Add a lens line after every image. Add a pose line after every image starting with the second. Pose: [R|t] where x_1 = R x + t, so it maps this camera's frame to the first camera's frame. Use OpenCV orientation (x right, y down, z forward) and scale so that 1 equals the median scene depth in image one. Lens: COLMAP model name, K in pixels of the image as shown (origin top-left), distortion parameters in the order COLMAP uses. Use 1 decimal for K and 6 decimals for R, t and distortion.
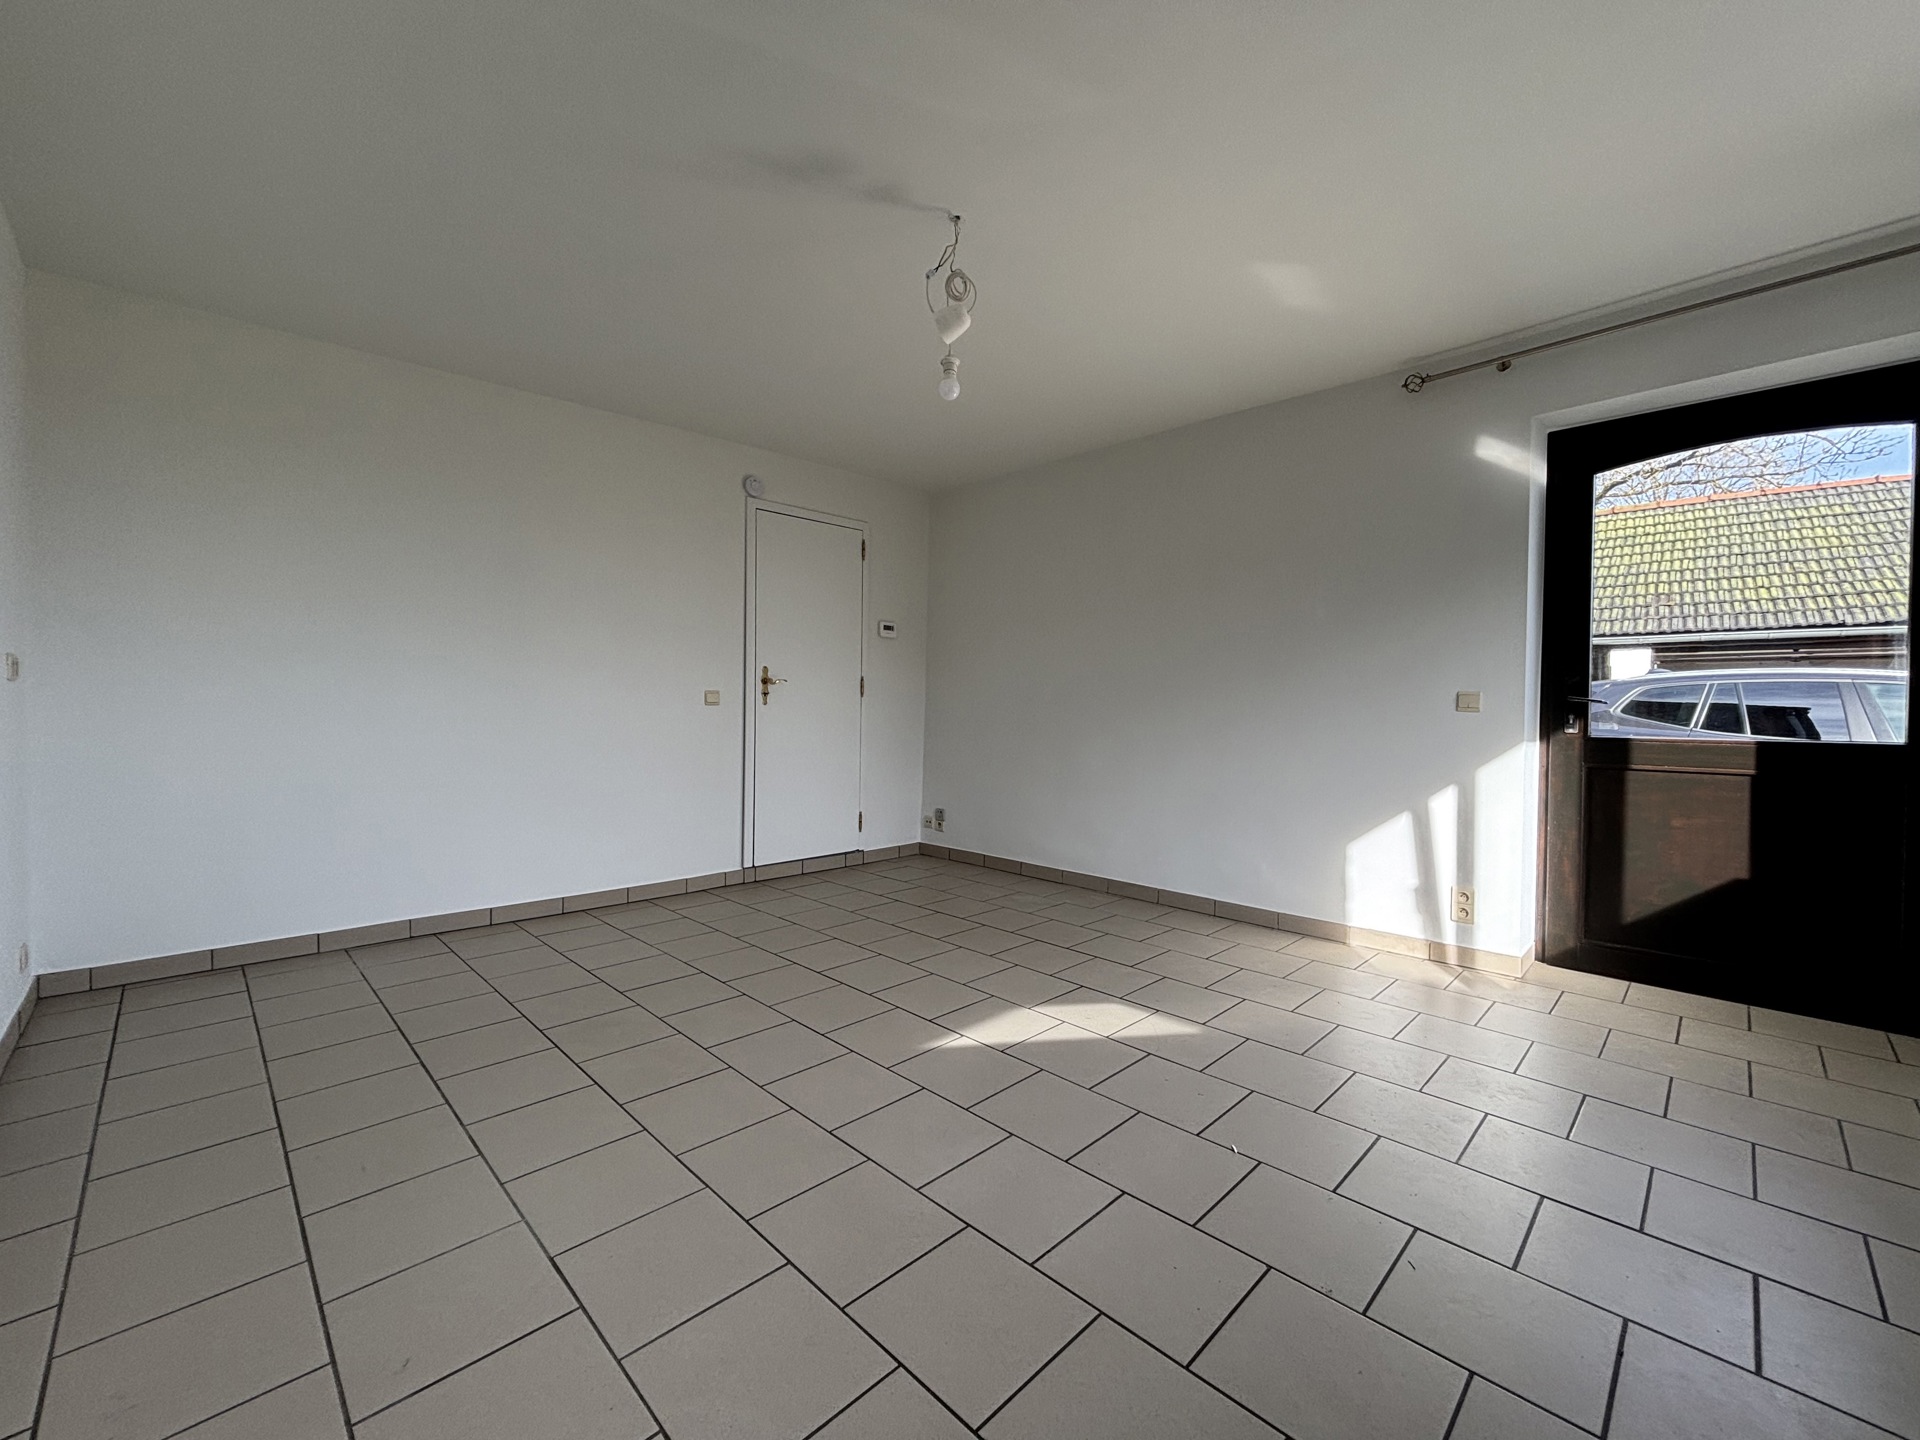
lens RADIAL K [[772.9, 0, 960.0], [0, 772.9, 720.0], [0, 0, 1]] dist [0.000367, 0.000005]
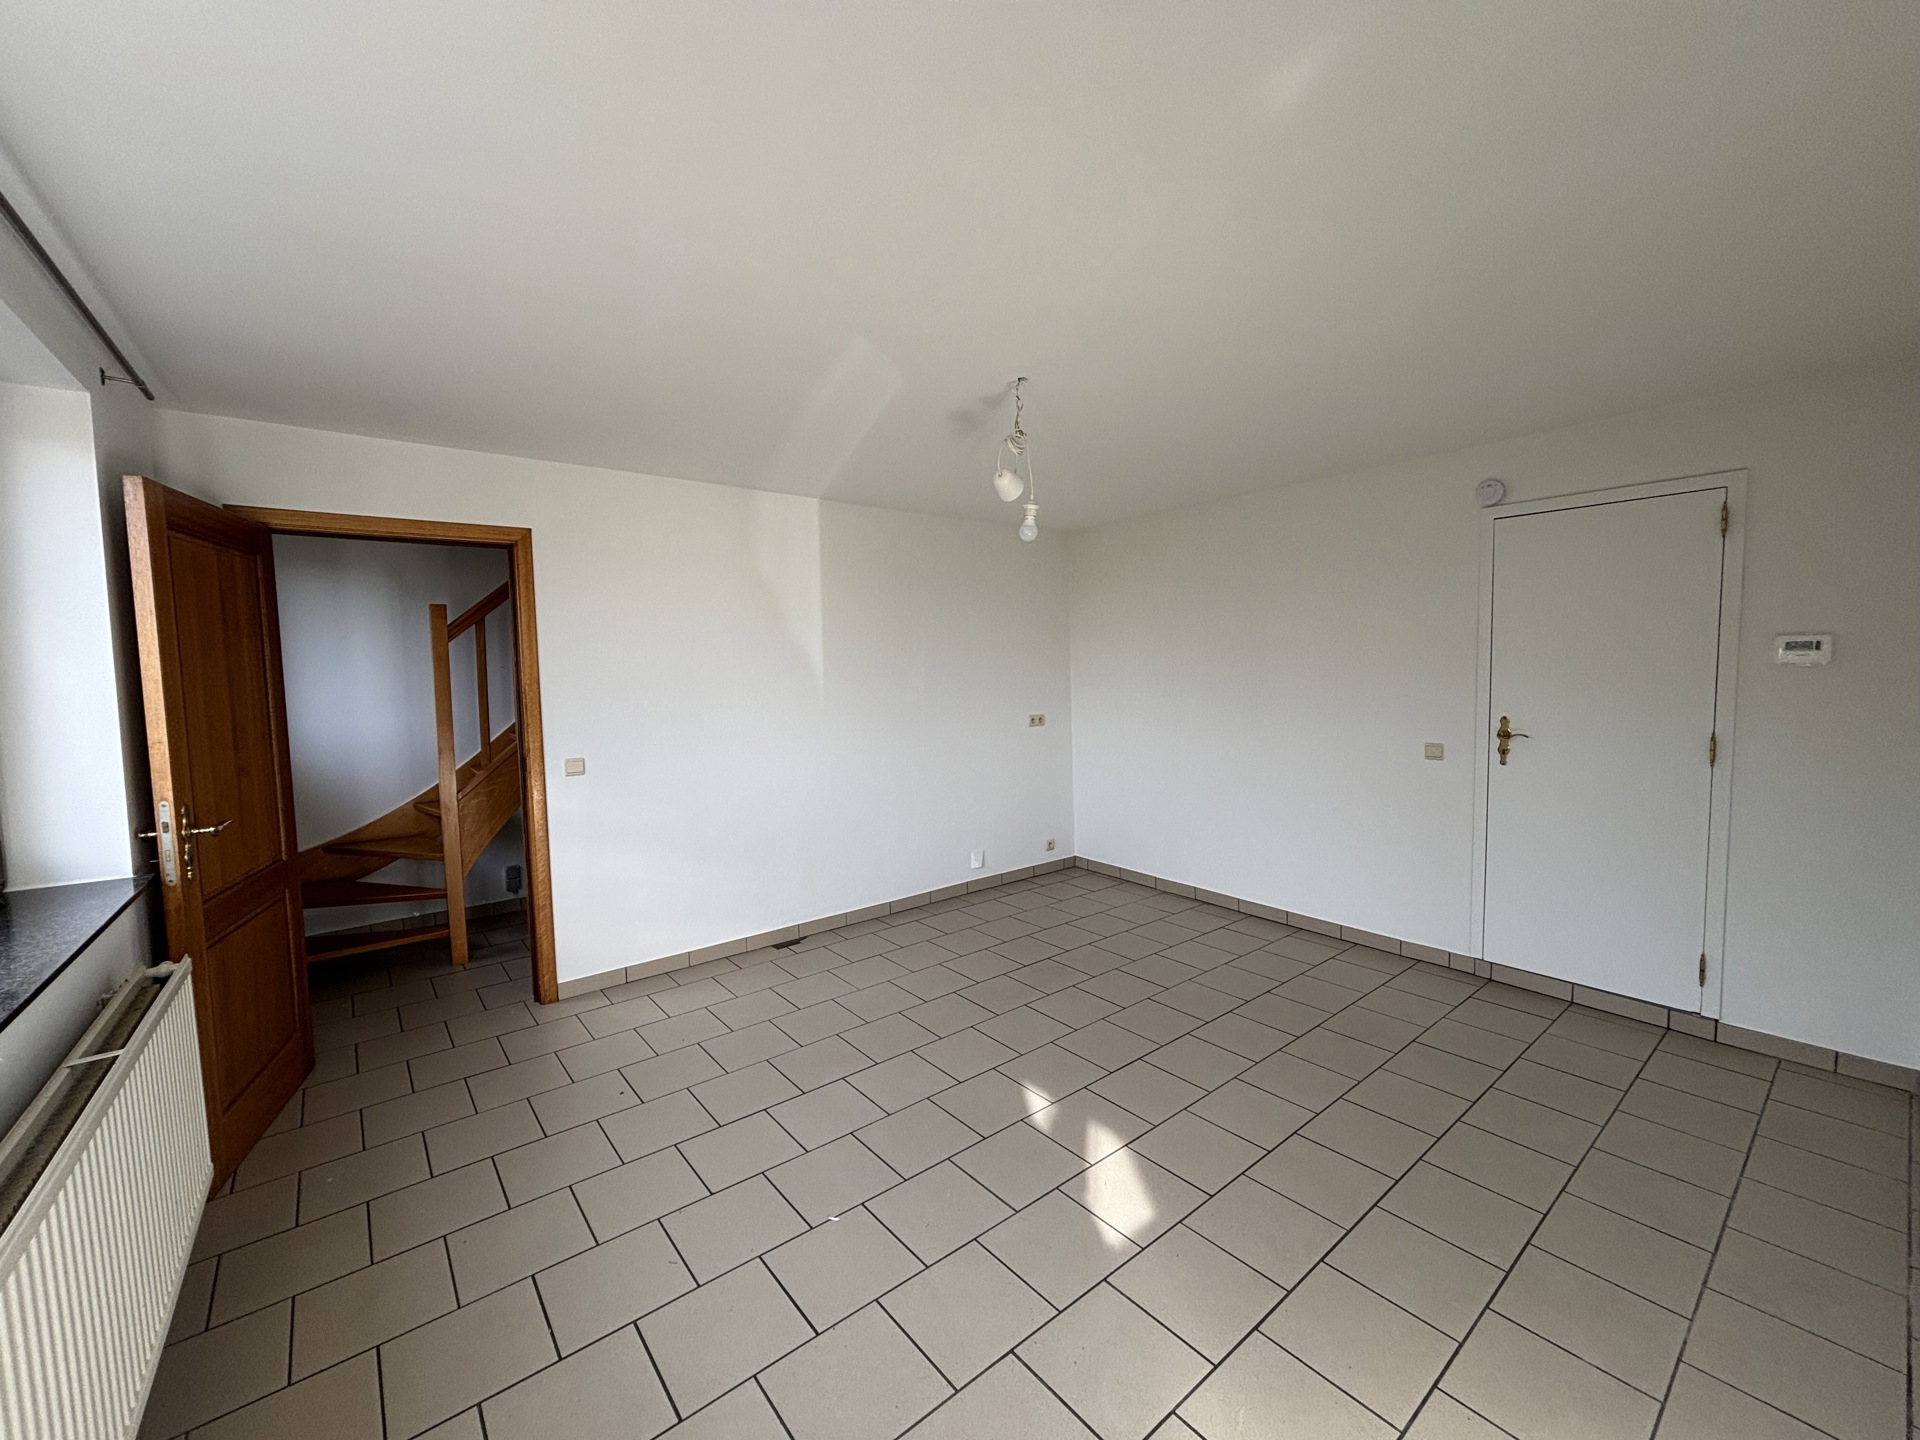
lens RADIAL K [[772.9, 0, 960.0], [0, 772.9, 720.0], [0, 0, 1]] dist [0.000367, 0.000005]
pose [[-0.098608, 0.056148, -0.993541, 0.582959], [-0.013711, 0.998236, 0.057774, -0.103771], [0.995032, 0.019319, -0.097664, 0.529927]]
